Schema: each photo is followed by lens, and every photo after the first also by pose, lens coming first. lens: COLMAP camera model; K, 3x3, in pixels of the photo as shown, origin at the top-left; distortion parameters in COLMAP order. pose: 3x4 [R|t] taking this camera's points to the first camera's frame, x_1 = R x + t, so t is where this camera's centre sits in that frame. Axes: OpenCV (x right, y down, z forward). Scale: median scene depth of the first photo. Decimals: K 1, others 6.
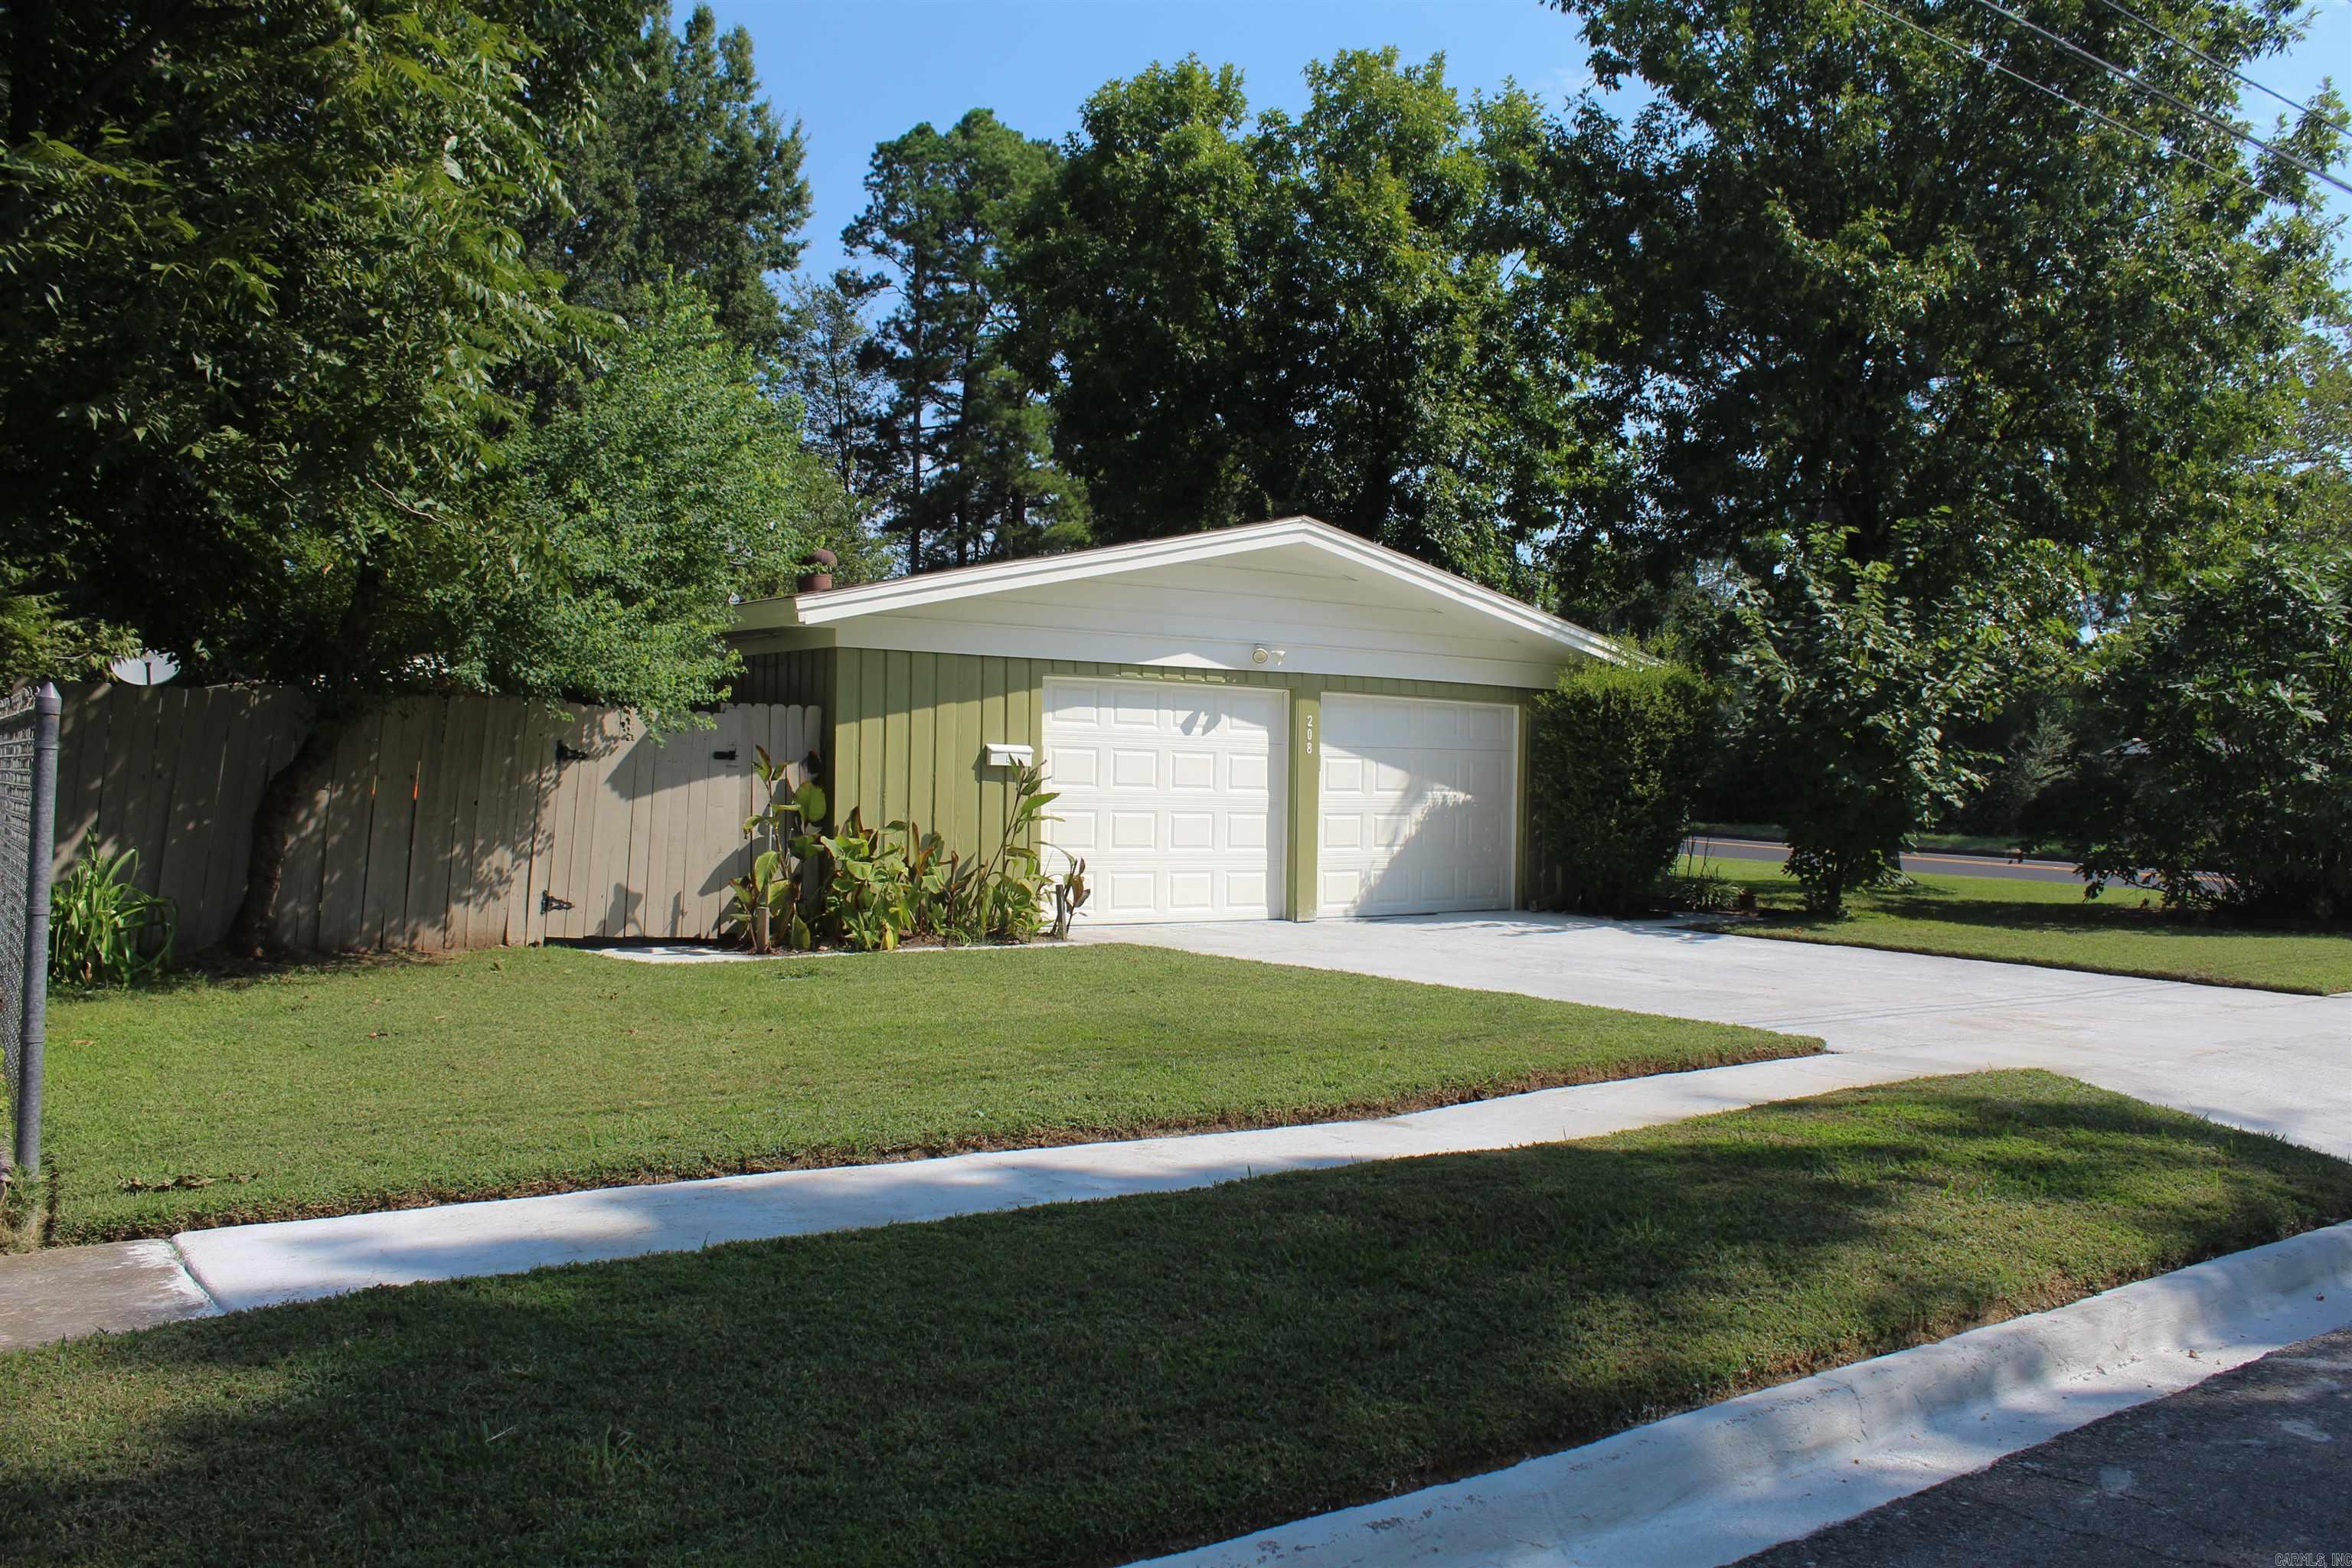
lens RADIAL K [[1986.5, 0, 1176.5], [0, 1986.5, 806.5], [0, 0, 1]] dist [-0.167680, 0.147616]
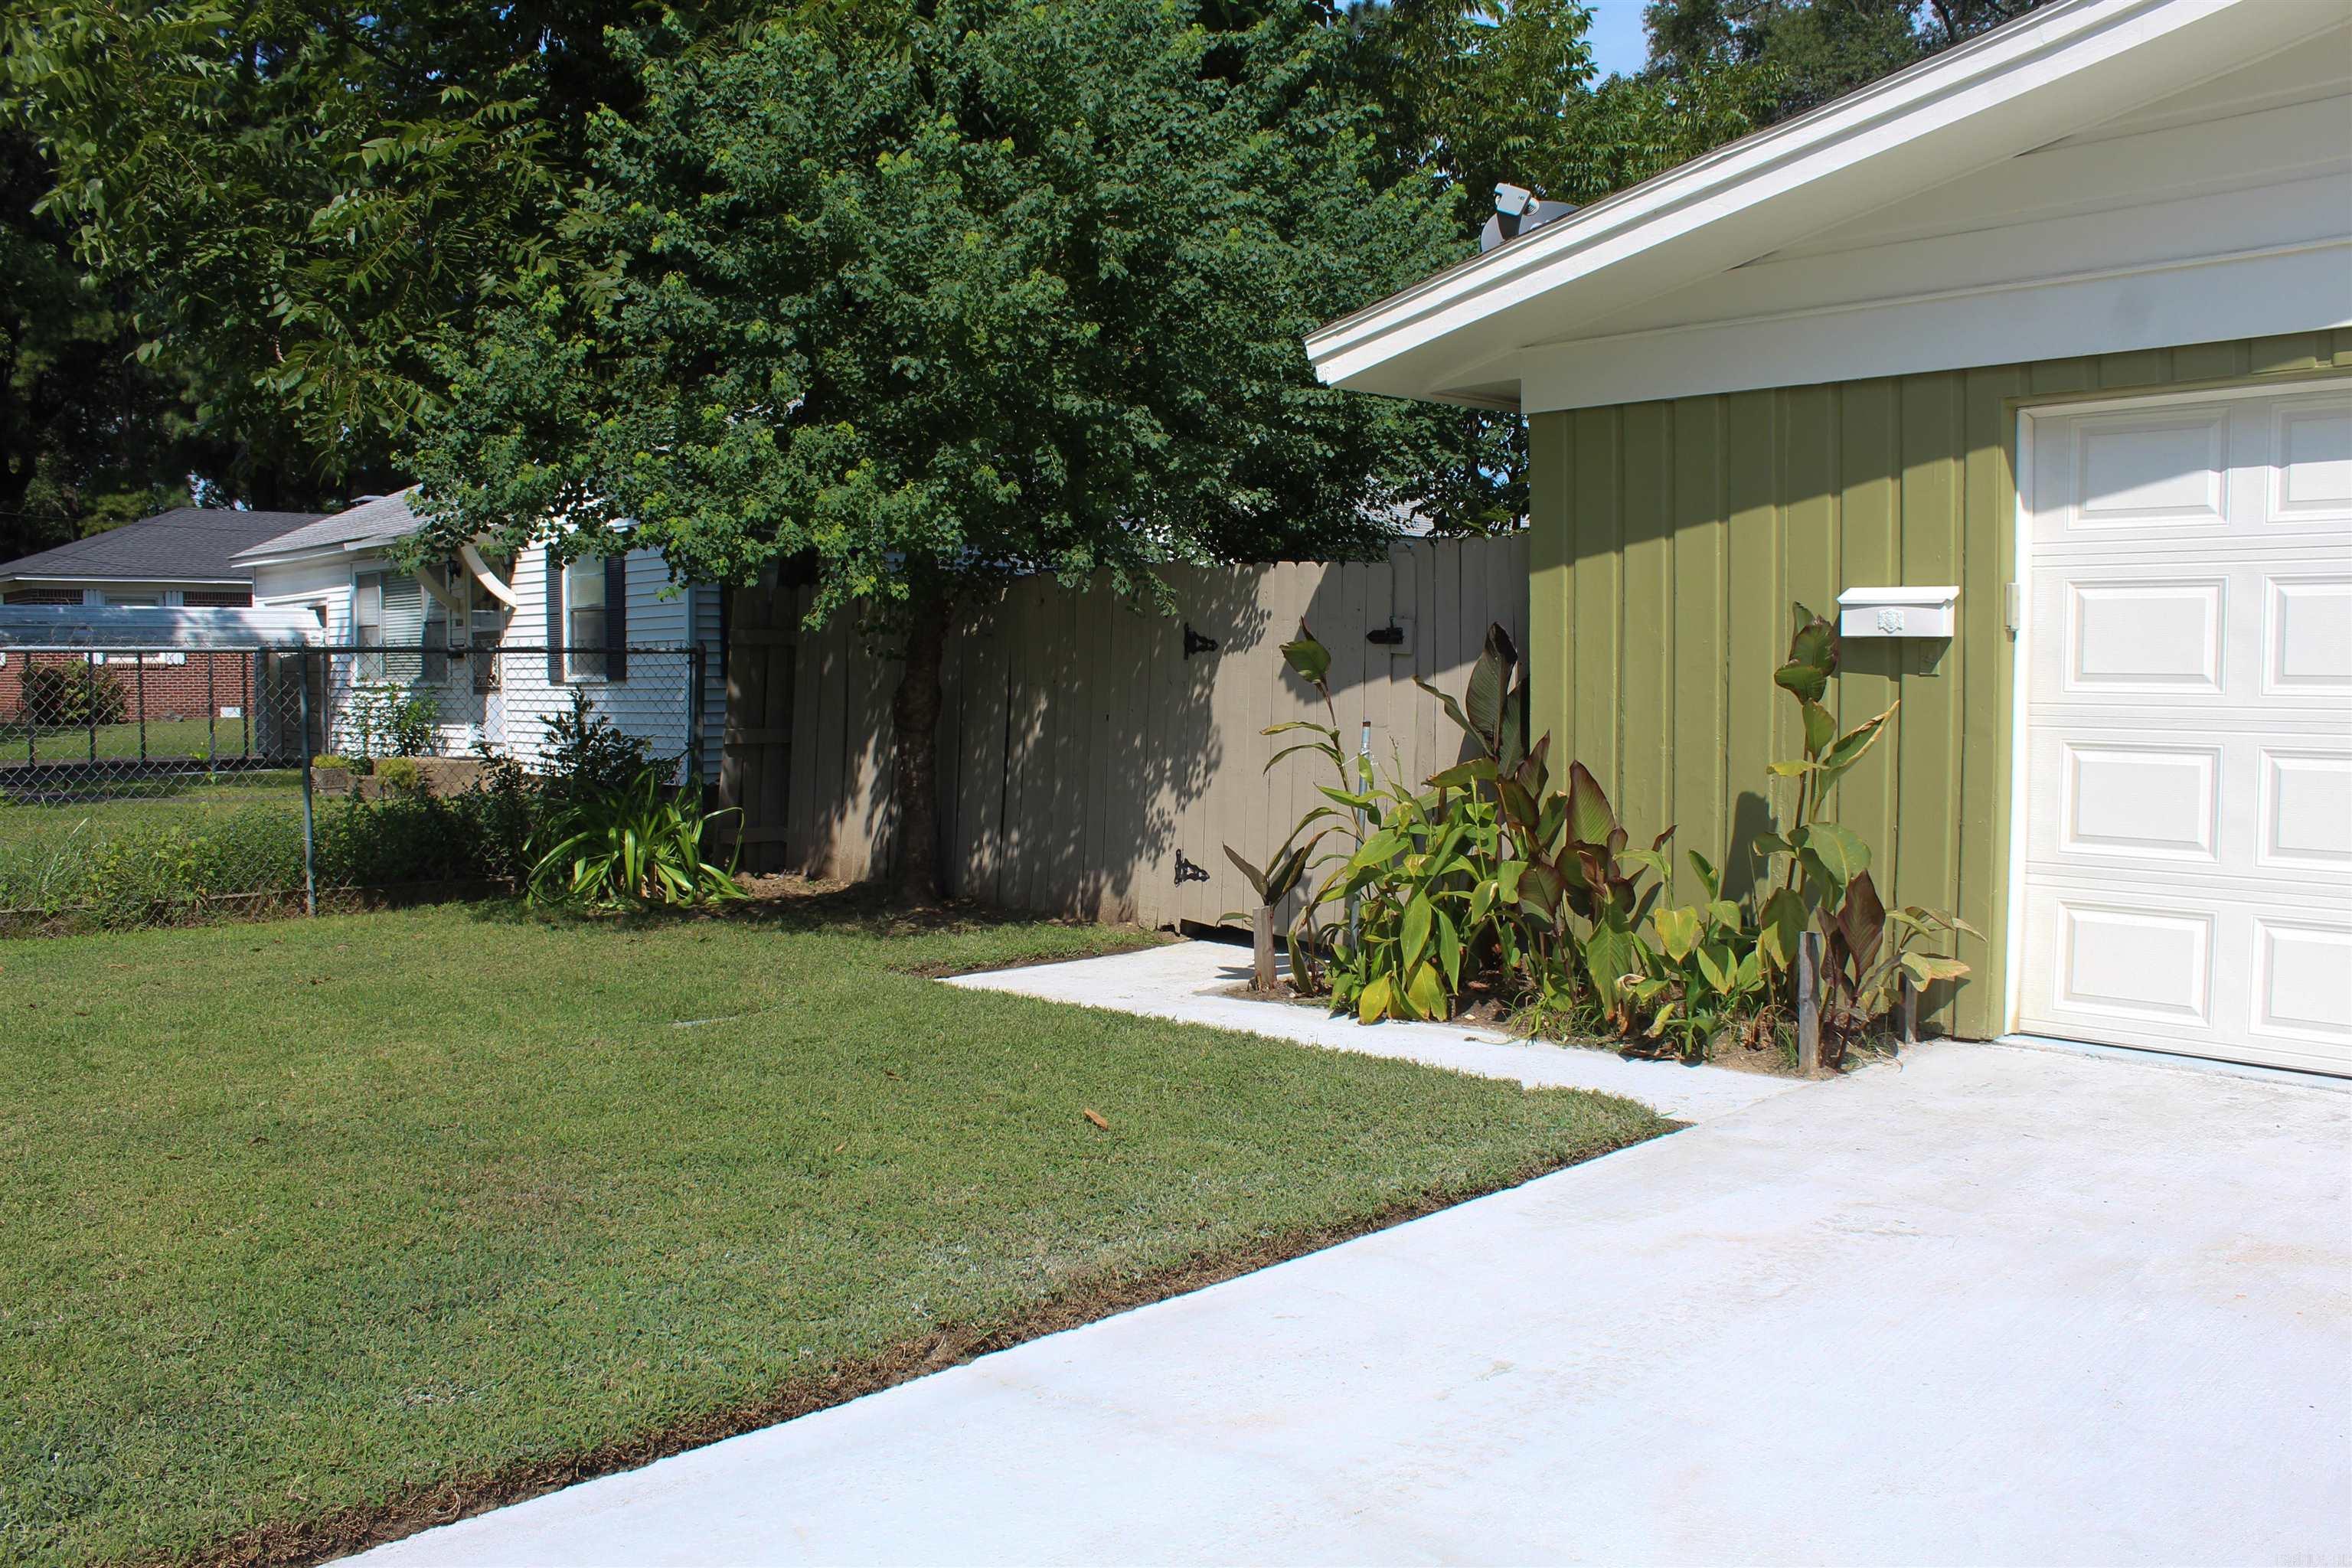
lens RADIAL K [[1986.5, 0, 1176.5], [0, 1986.5, 806.5], [0, 0, 1]] dist [-0.167680, 0.147616]
pose [[0.131385, 0.060491, -0.989484, 0.287264], [0.009678, 0.998011, 0.062297, -0.011493], [0.991284, -0.017762, 0.130539, 0.758432]]
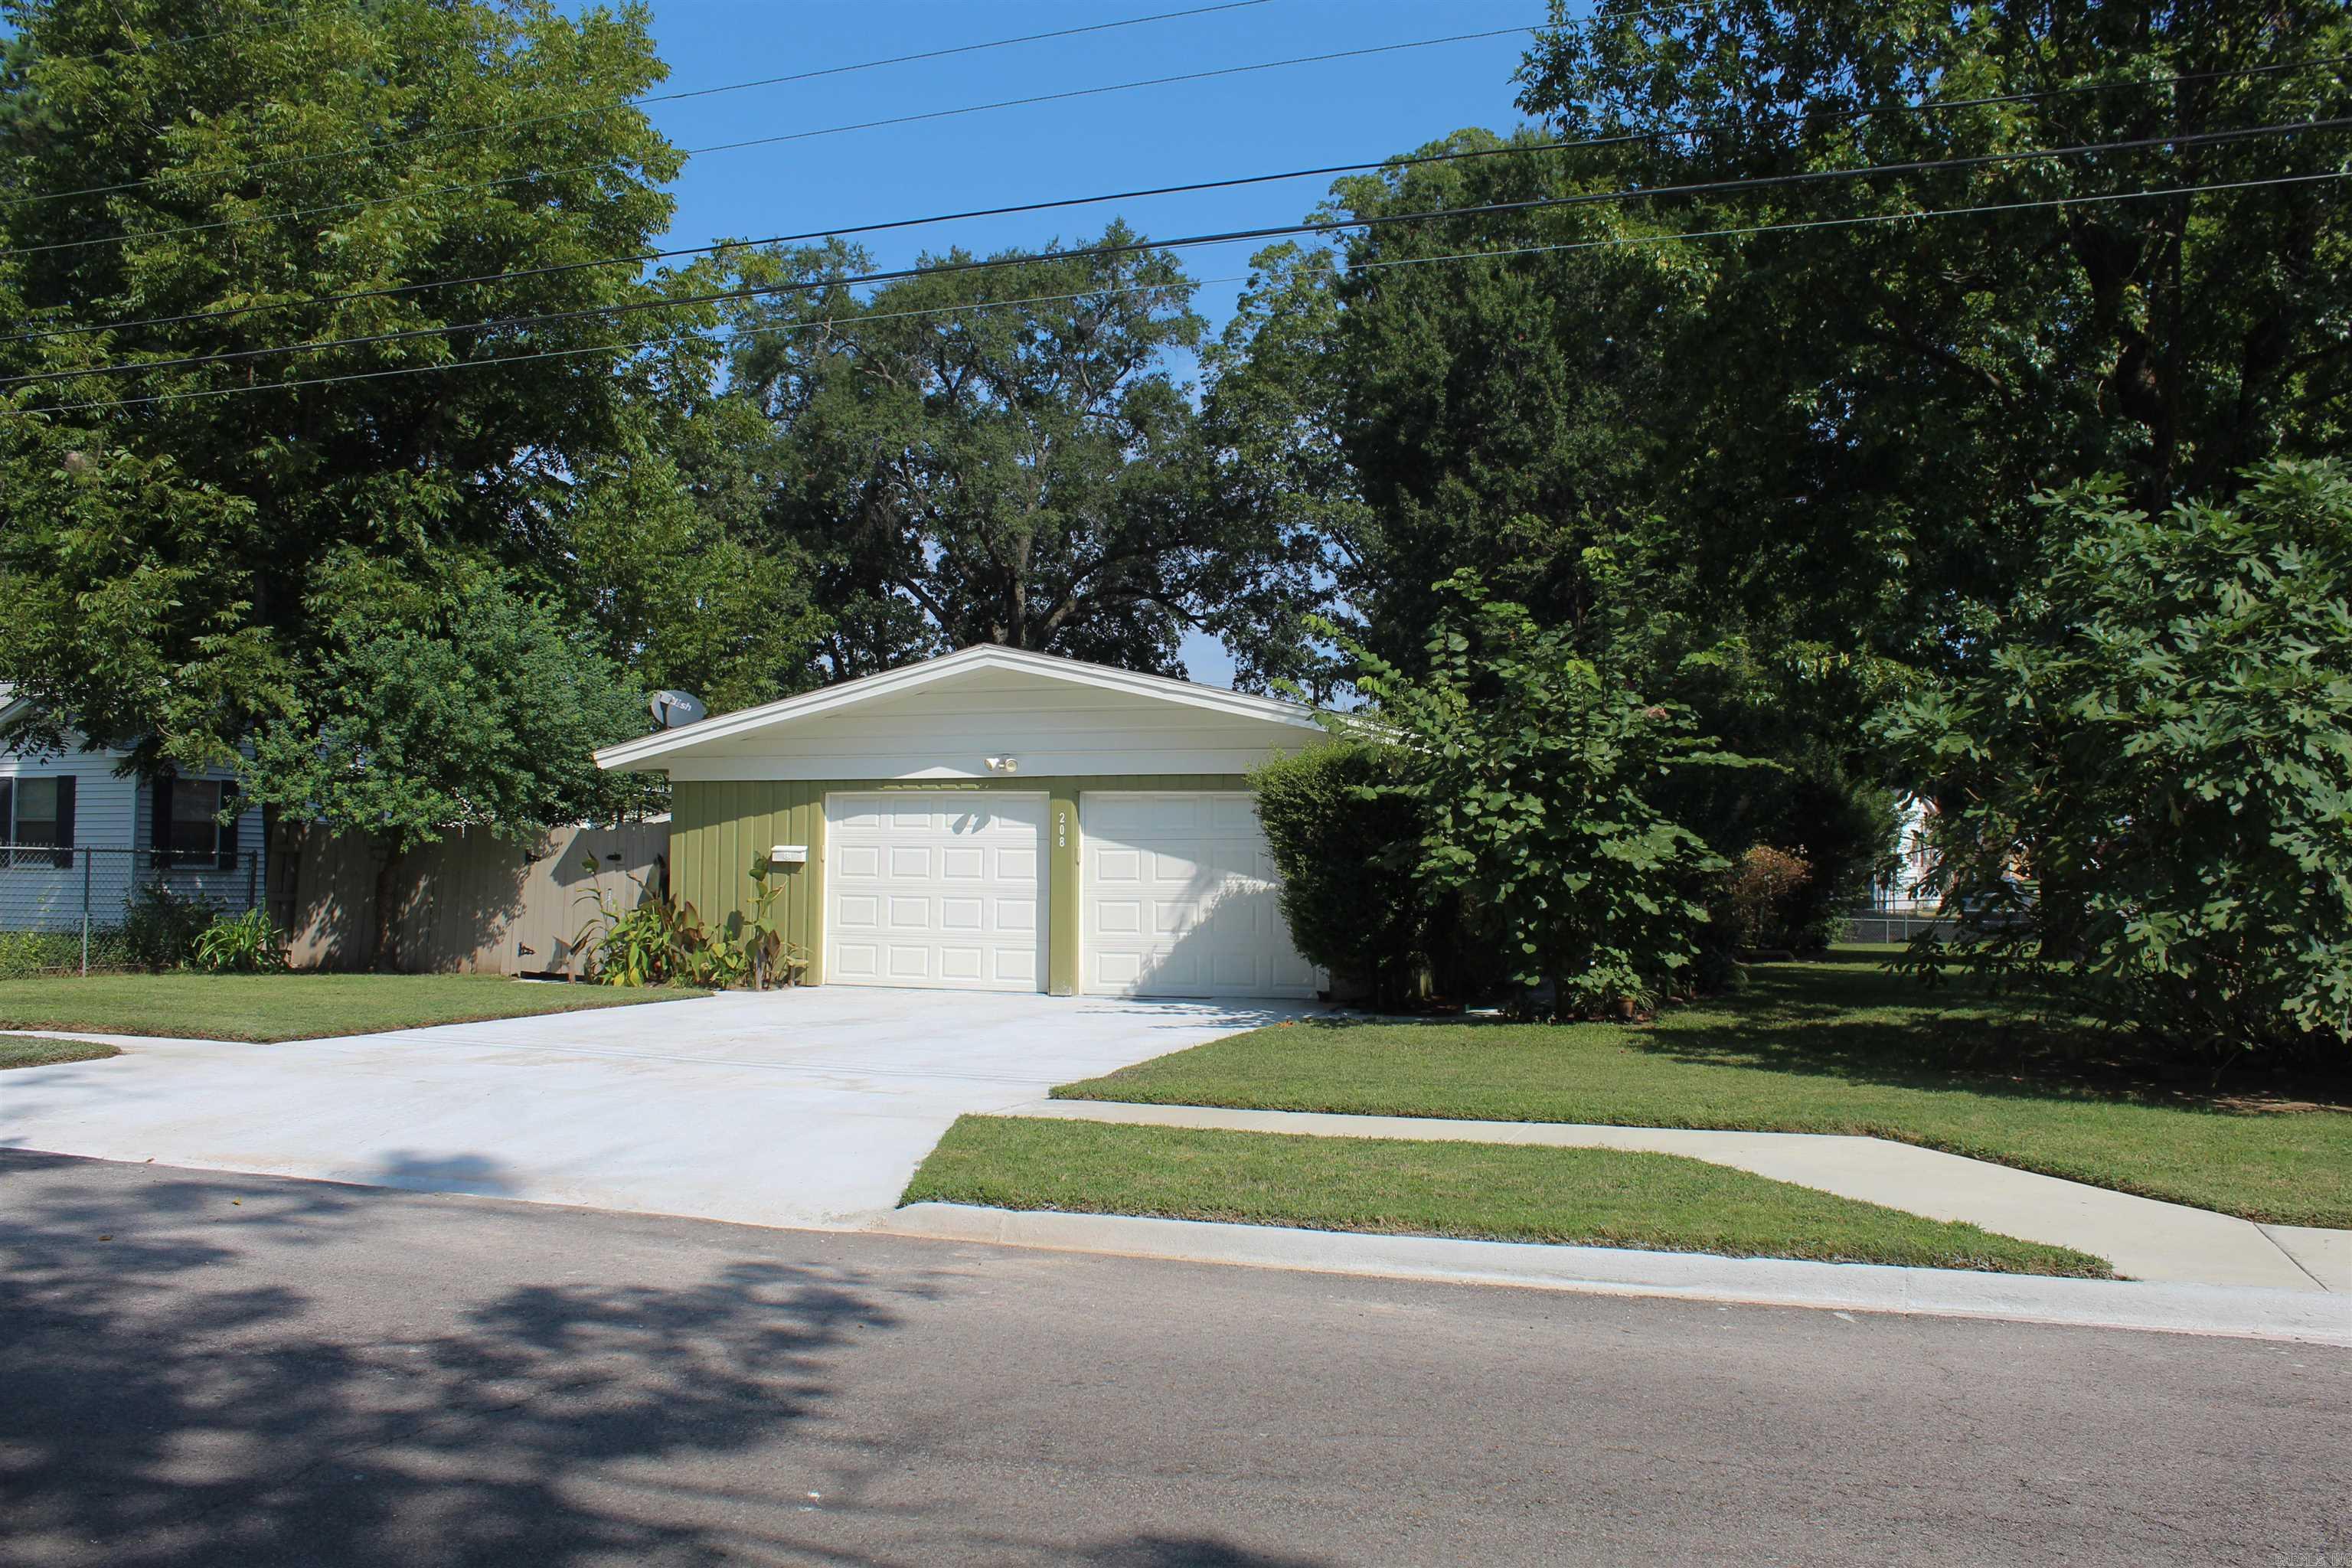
lens RADIAL K [[1986.5, 0, 1176.5], [0, 1986.5, 806.5], [0, 0, 1]] dist [-0.167680, 0.147616]
pose [[0.559462, -0.035172, -0.828109, 1.104005], [-0.004351, 0.998961, -0.045369, 0.001387], [0.828844, 0.028985, 0.558728, 0.452000]]
